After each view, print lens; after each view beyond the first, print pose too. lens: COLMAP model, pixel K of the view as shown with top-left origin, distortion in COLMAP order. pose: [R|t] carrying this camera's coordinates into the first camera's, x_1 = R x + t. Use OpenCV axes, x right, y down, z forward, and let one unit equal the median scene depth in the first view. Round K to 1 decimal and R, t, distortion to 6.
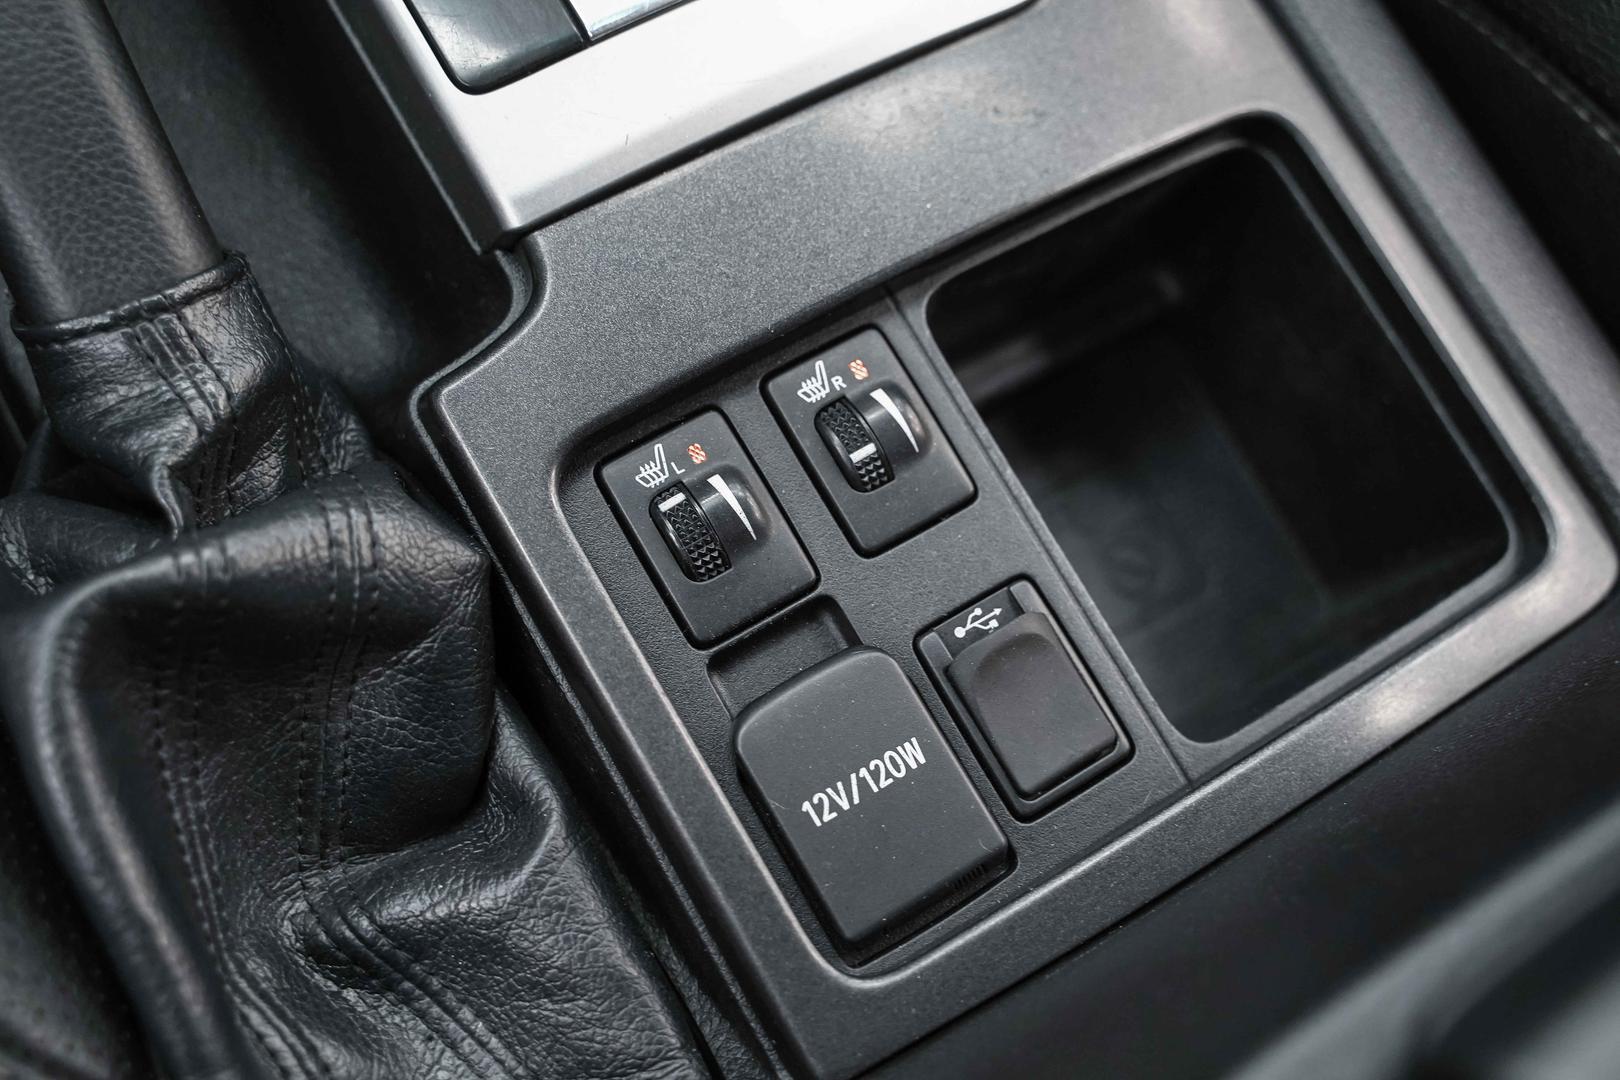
lens RADIAL K [[1822.0, 0, 811.4], [0, 1822.0, 541.5], [0, 0, 1]] dist [0.005960, -0.009032]
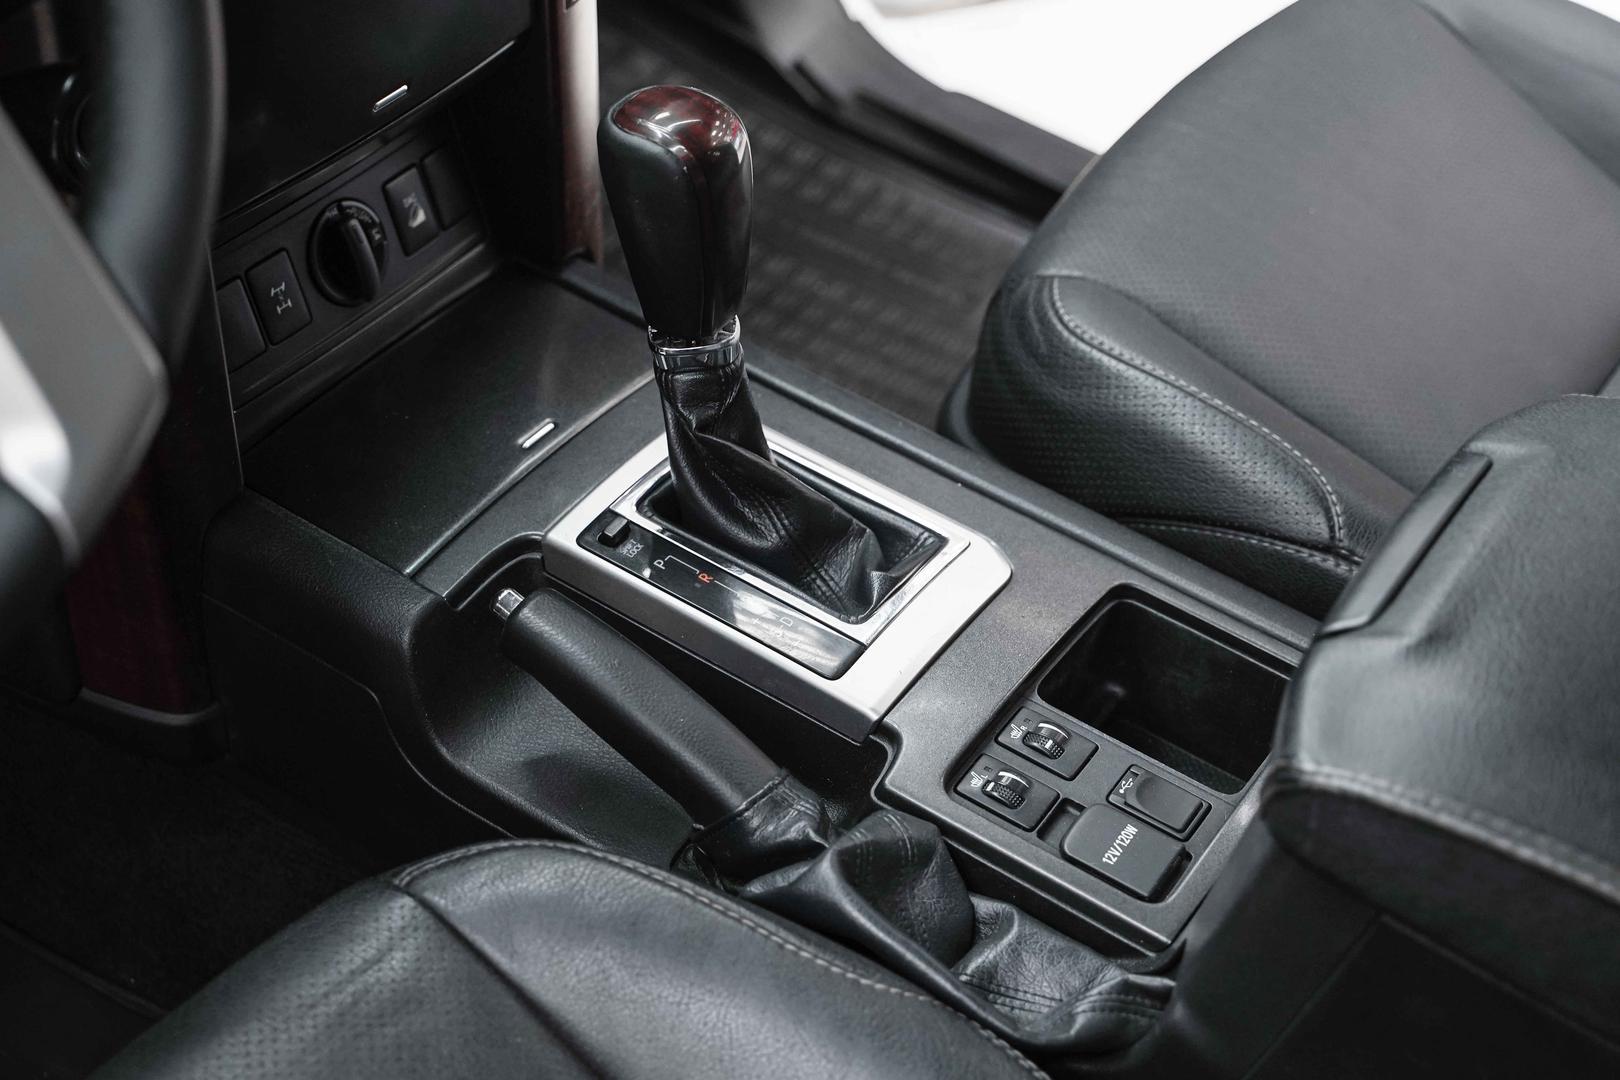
lens RADIAL K [[2561.8, 0, 811.0], [0, 2561.8, 539.8], [0, 0, 1]] dist [-0.026605, -0.038611]
pose [[0.897128, -0.361475, 0.253962, -1.002297], [0.438861, 0.795095, -0.418598, 1.001385], [-0.050611, 0.486990, 0.871940, -2.021402]]
